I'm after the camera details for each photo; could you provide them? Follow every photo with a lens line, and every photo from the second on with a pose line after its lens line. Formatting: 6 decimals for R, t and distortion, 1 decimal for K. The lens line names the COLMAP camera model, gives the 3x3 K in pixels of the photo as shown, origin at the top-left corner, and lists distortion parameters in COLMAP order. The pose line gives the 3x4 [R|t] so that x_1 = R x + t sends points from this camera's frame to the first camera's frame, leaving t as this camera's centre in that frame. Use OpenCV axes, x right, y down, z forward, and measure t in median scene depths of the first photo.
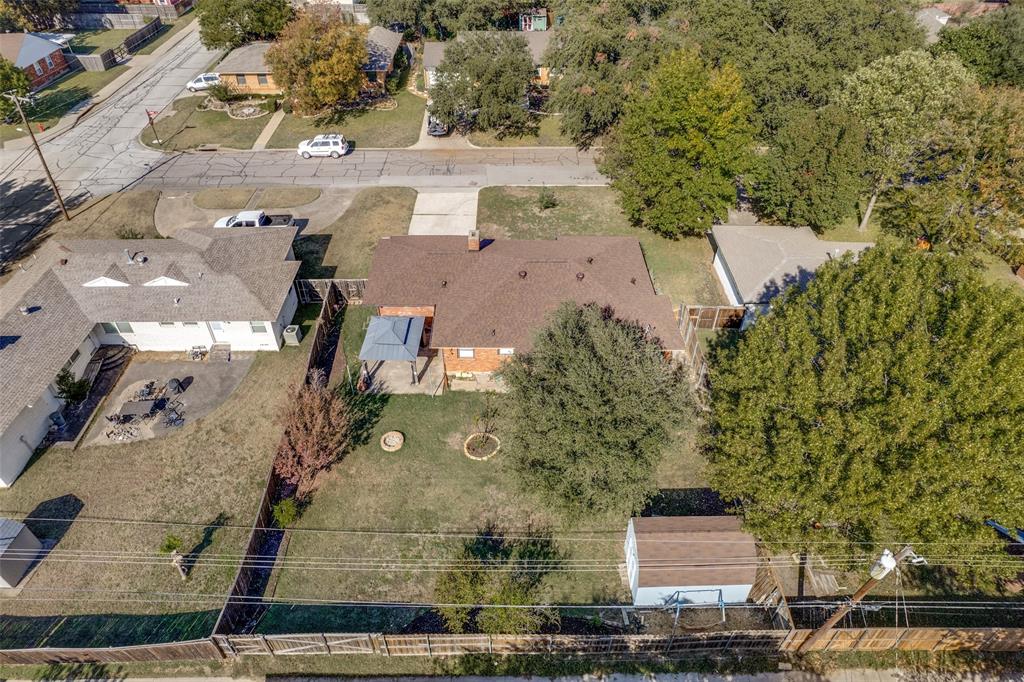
lens RADIAL K [[653.5, 0, 512.0], [0, 653.5, 341.0], [0, 0, 1]] dist [-0.075959, 0.062483]
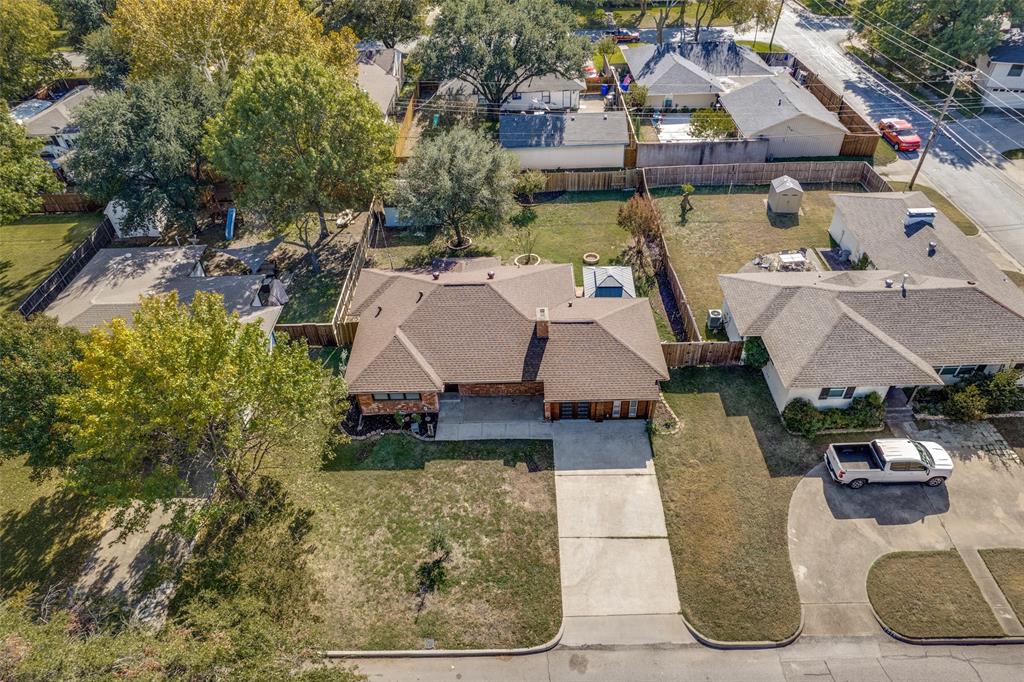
lens RADIAL K [[653.5, 0, 512.0], [0, 653.5, 341.0], [0, 0, 1]] dist [-0.075959, 0.062483]
pose [[-0.999057, 0.027109, 0.033910, -0.051035], [0.037441, 0.142621, 0.989069, -1.121107], [0.021976, 0.989406, -0.143501, 1.263217]]
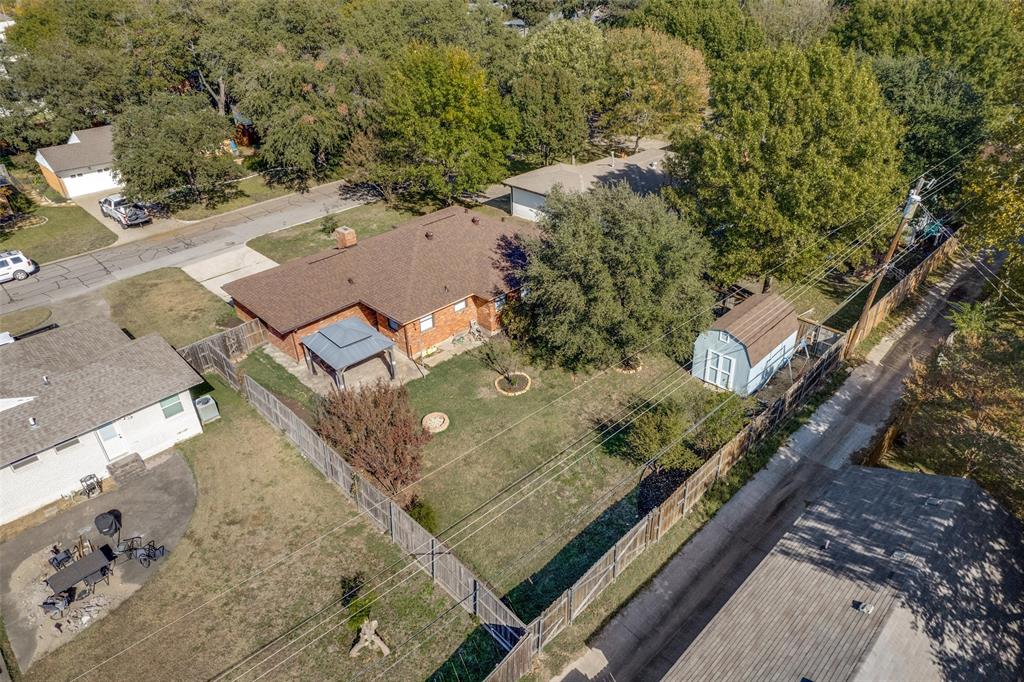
lens RADIAL K [[653.5, 0, 512.0], [0, 653.5, 341.0], [0, 0, 1]] dist [-0.075959, 0.062483]
pose [[0.717655, -0.378367, 0.584644, -0.526703], [0.479037, 0.877565, -0.020083, 0.114971], [-0.505464, 0.294479, 0.811041, 0.198310]]
